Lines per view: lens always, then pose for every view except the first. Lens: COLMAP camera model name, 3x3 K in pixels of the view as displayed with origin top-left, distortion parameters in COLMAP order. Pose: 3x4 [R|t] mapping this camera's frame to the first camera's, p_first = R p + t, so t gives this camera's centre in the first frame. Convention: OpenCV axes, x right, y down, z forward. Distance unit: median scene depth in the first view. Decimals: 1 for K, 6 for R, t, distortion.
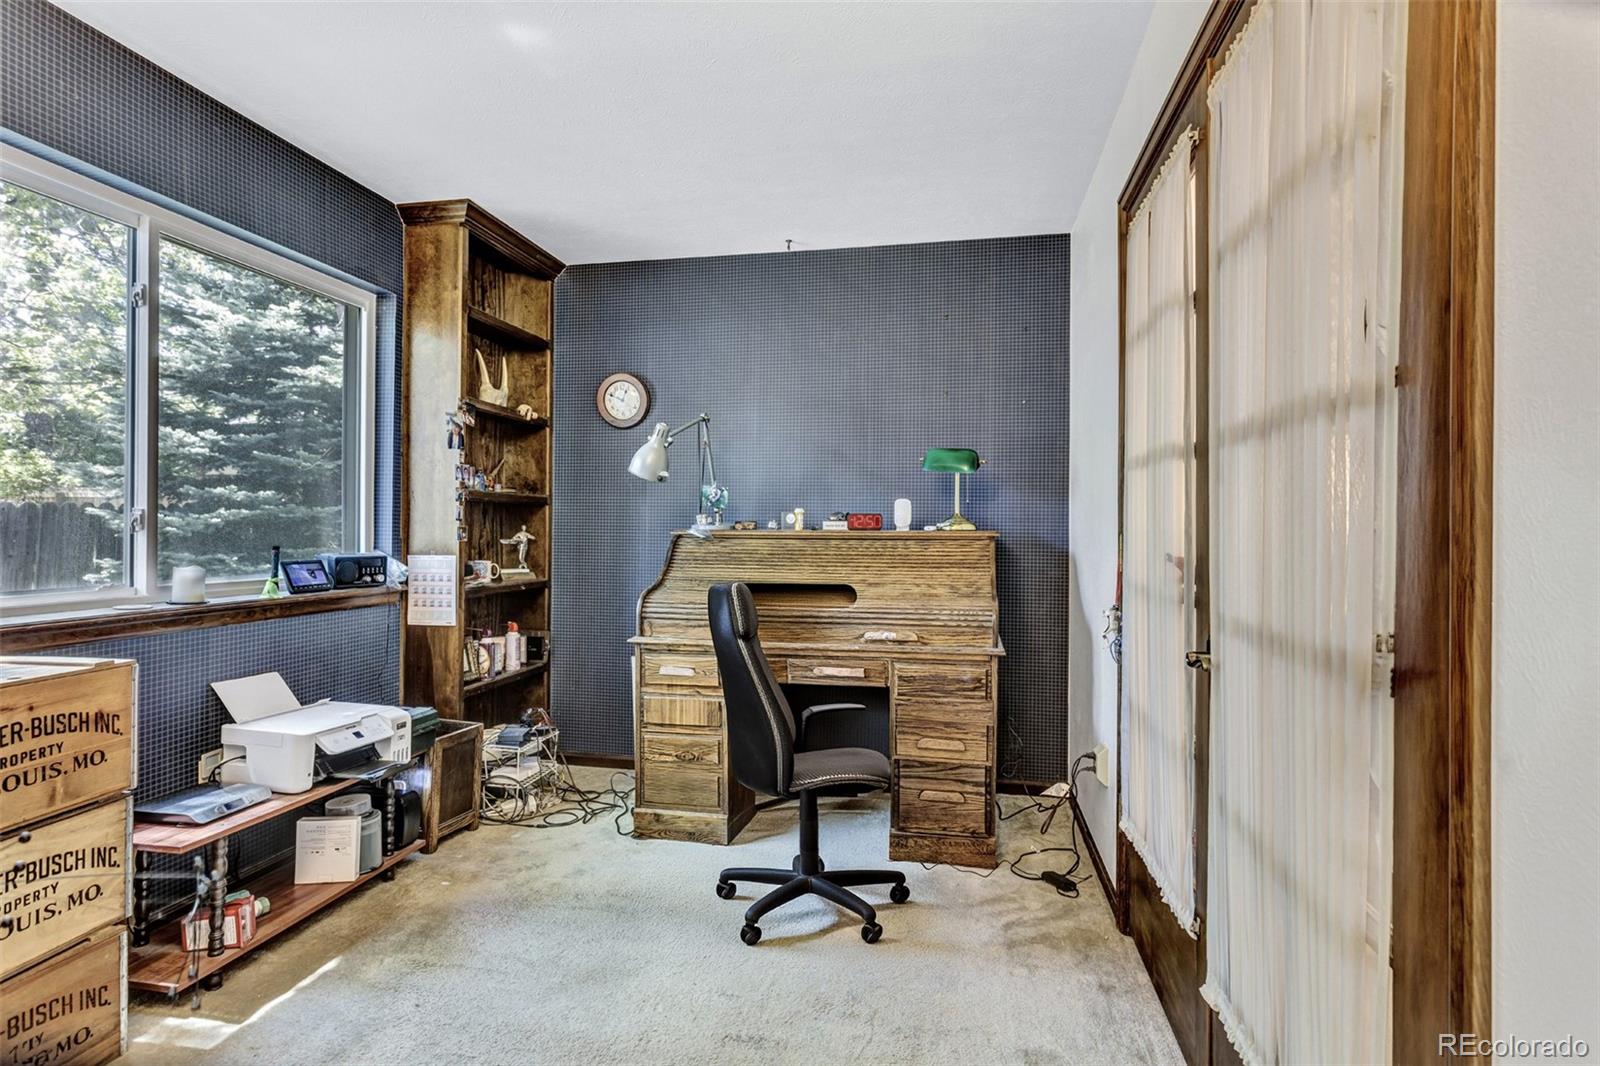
lens RADIAL K [[802.1, 0, 805.7], [0, 802.1, 533.7], [0, 0, 1]] dist [-0.009887, 0.003795]
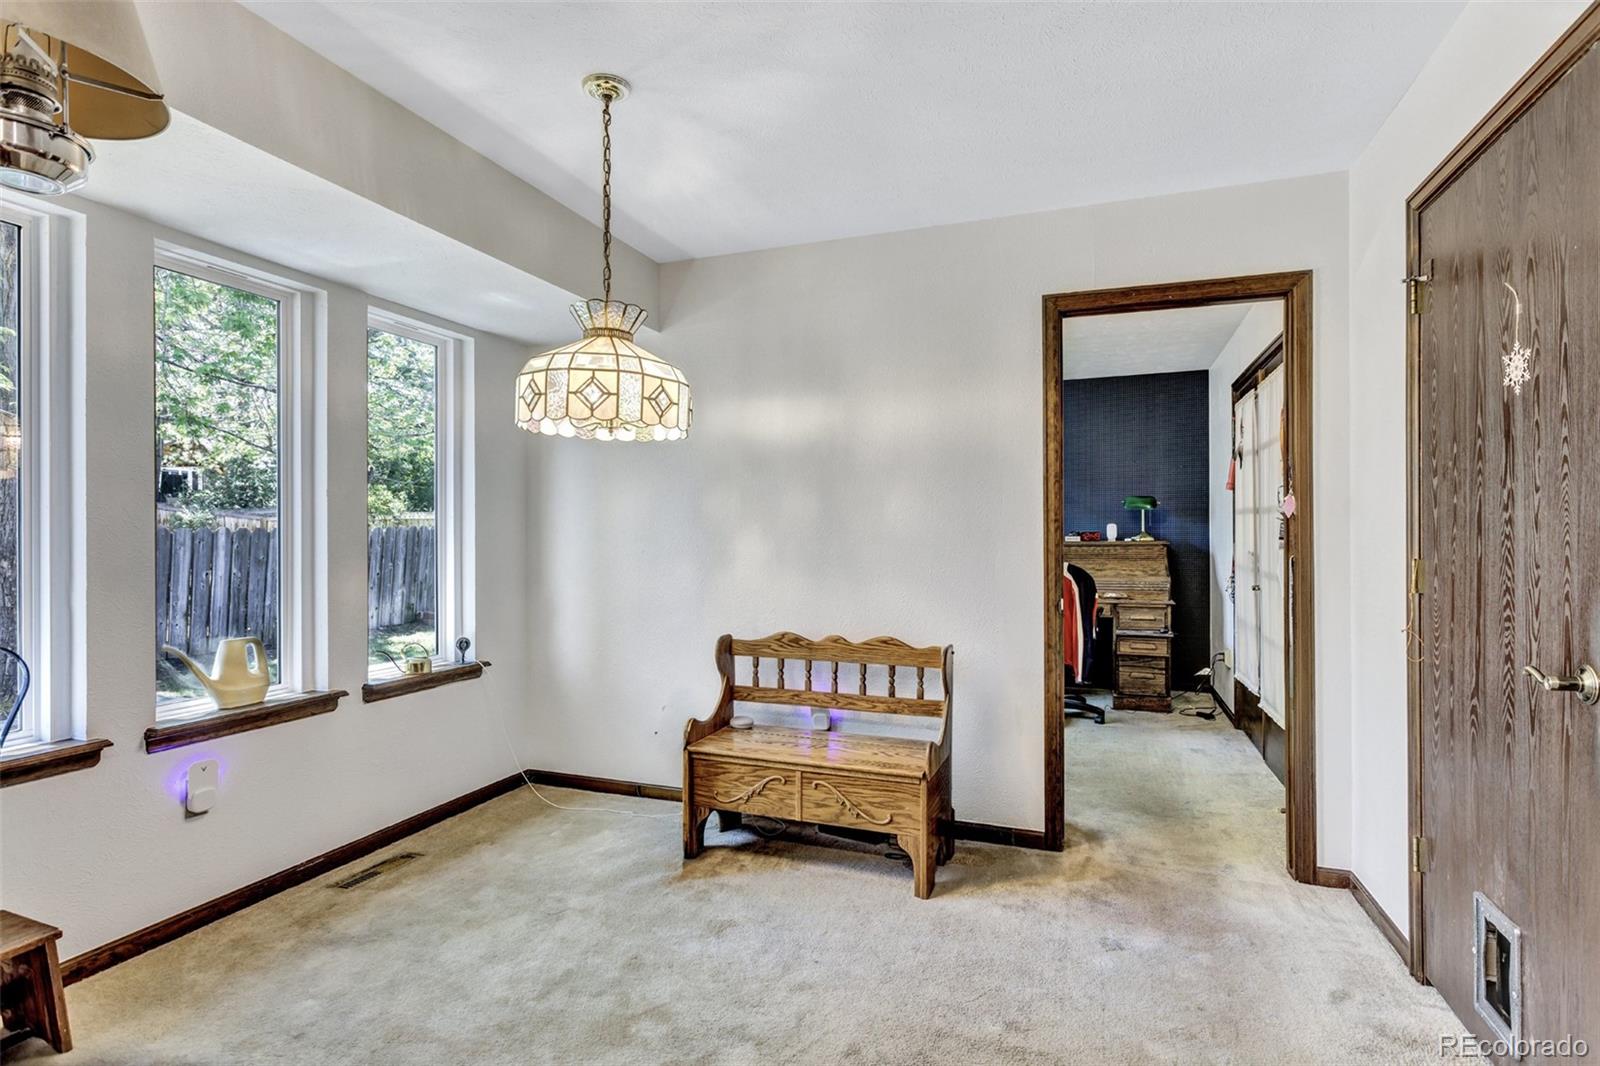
lens RADIAL K [[802.1, 0, 795.8], [0, 802.1, 536.1], [0, 0, 1]] dist [-0.009887, 0.003795]
pose [[0.986796, -0.011740, -0.161539, -0.343320], [0.010983, 0.999924, -0.005579, -0.014946], [0.161593, 0.003731, 0.986850, -1.068980]]
